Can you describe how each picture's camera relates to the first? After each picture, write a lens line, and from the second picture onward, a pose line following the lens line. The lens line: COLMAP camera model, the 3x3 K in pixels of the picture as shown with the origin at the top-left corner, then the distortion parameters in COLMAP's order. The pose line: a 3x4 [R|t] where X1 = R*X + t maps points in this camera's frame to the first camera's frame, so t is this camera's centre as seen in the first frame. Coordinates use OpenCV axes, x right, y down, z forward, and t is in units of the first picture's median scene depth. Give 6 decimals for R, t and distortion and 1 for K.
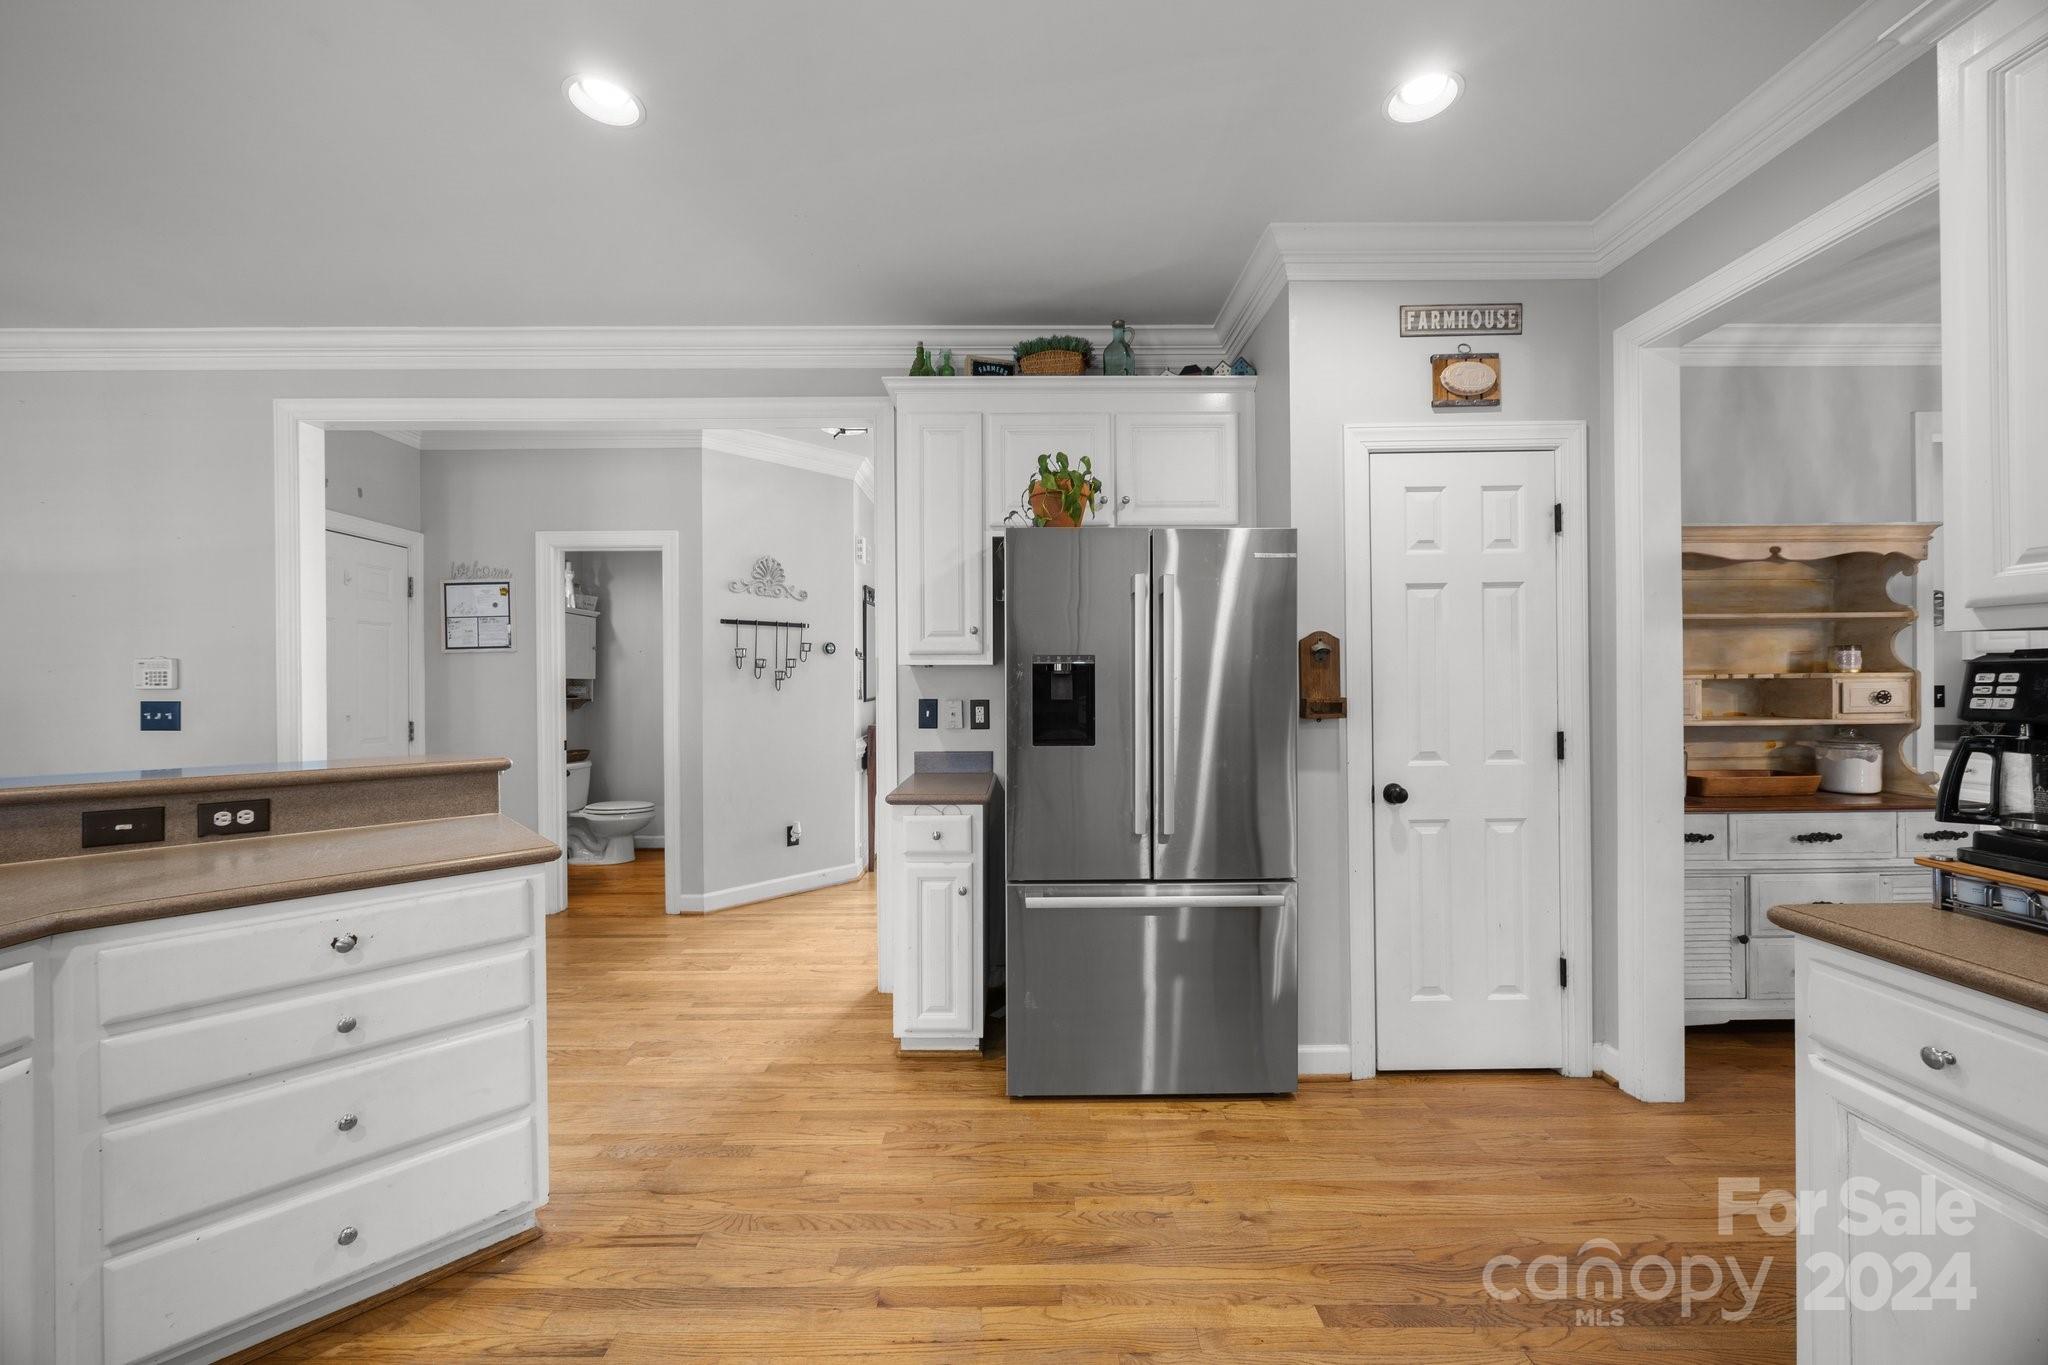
lens RADIAL K [[781.8, 0, 1029.6], [0, 781.8, 678.5], [0, 0, 1]] dist [-0.001213, -0.000675]
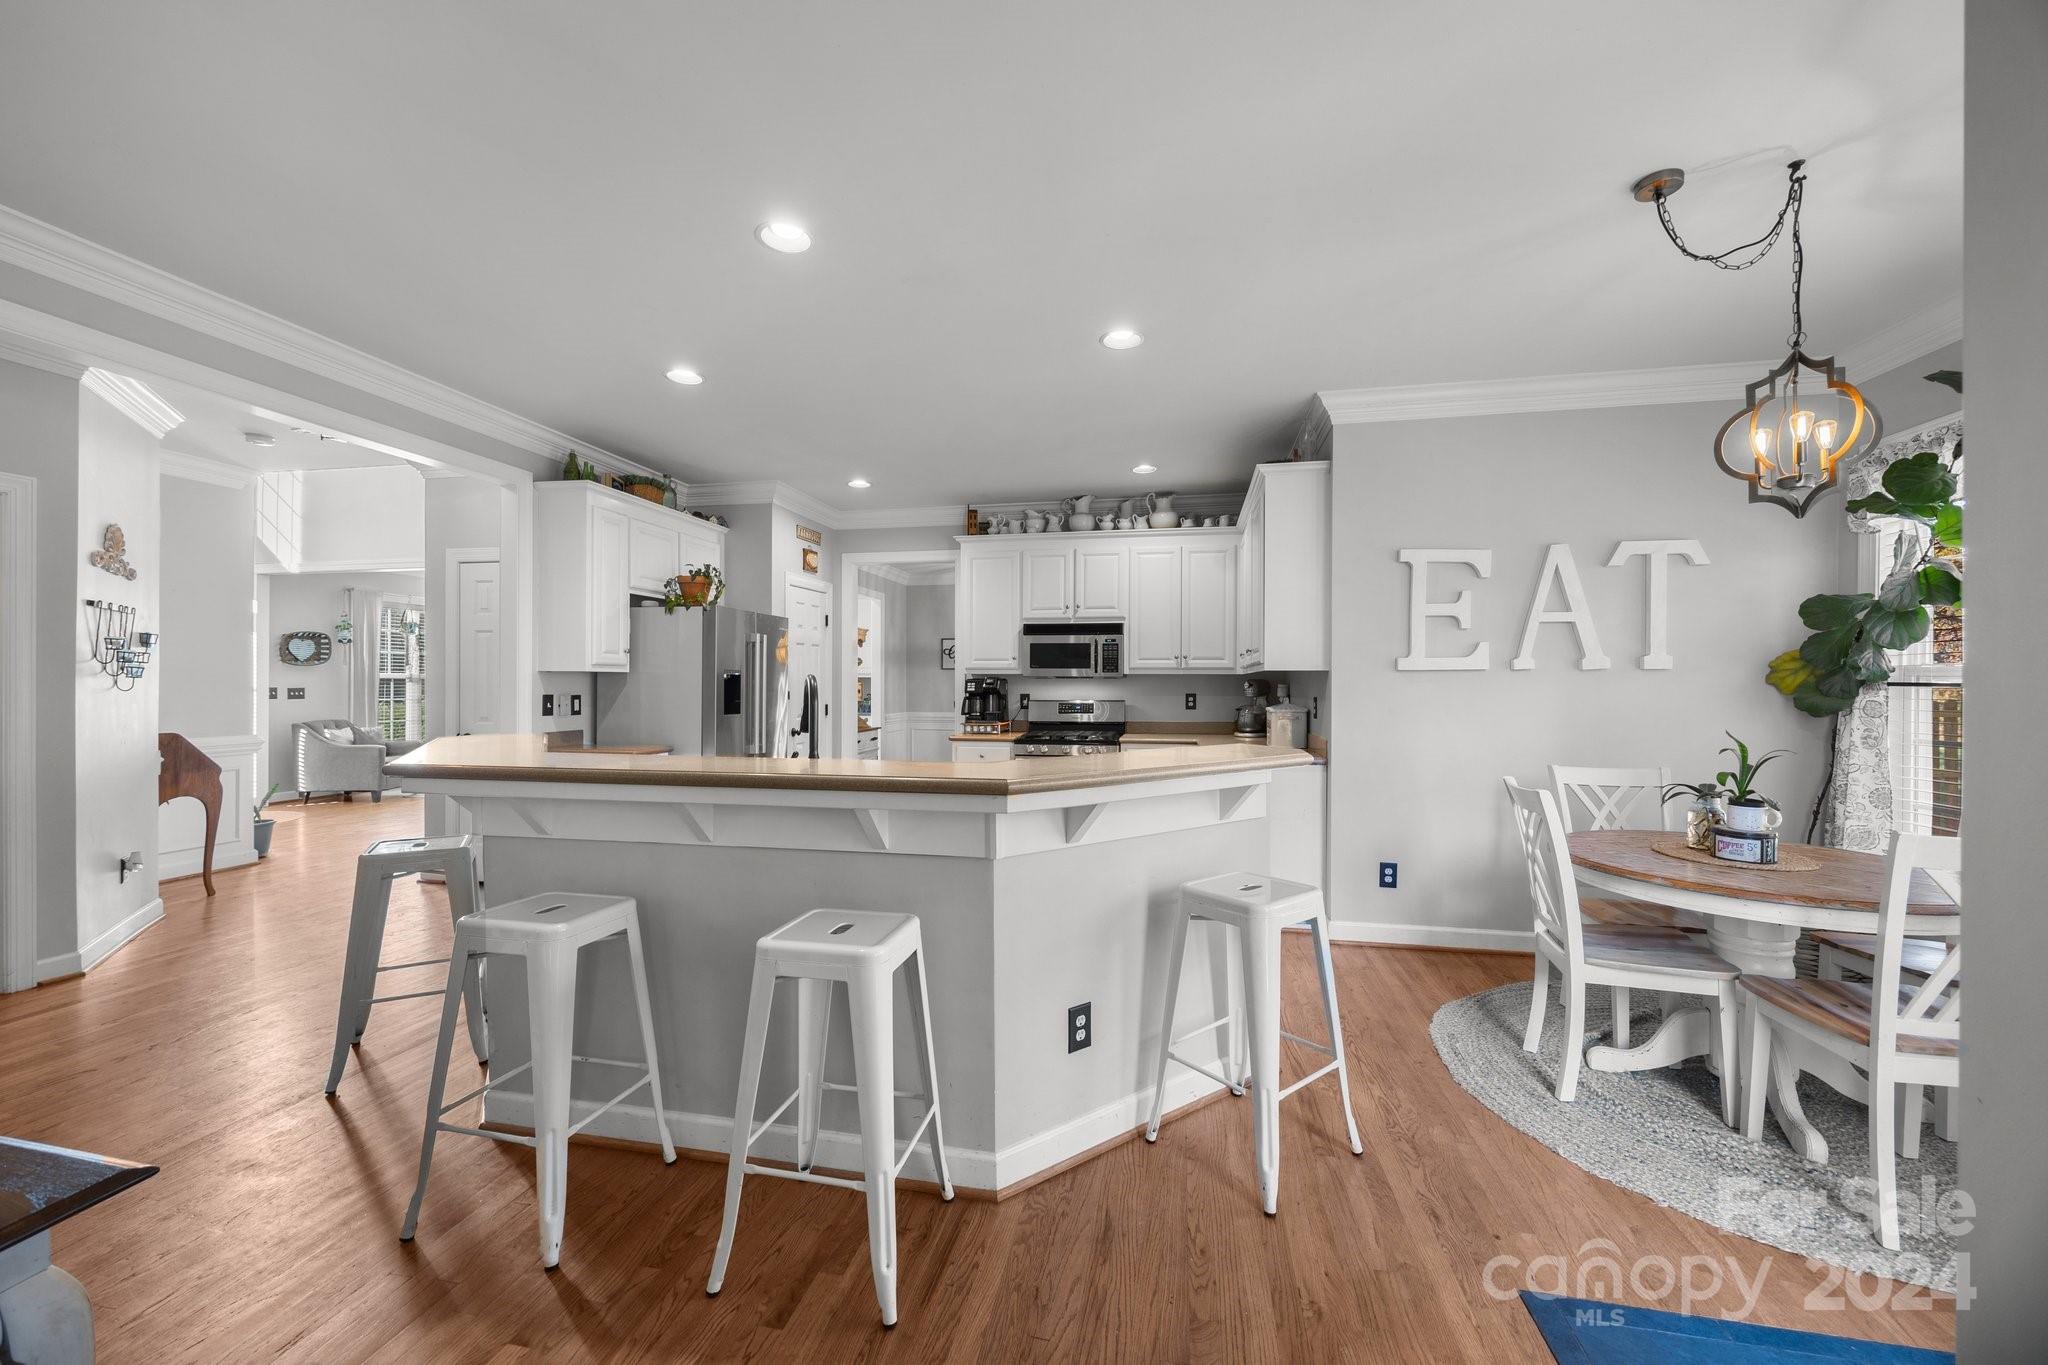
lens RADIAL K [[781.8, 0, 1021.8], [0, 781.8, 683.2], [0, 0, 1]] dist [-0.001213, -0.000675]
pose [[0.206448, 0.008569, 0.978420, -1.683059], [-0.007558, 0.999946, -0.007163, 0.011910], [-0.978428, -0.005916, 0.206501, -0.148001]]
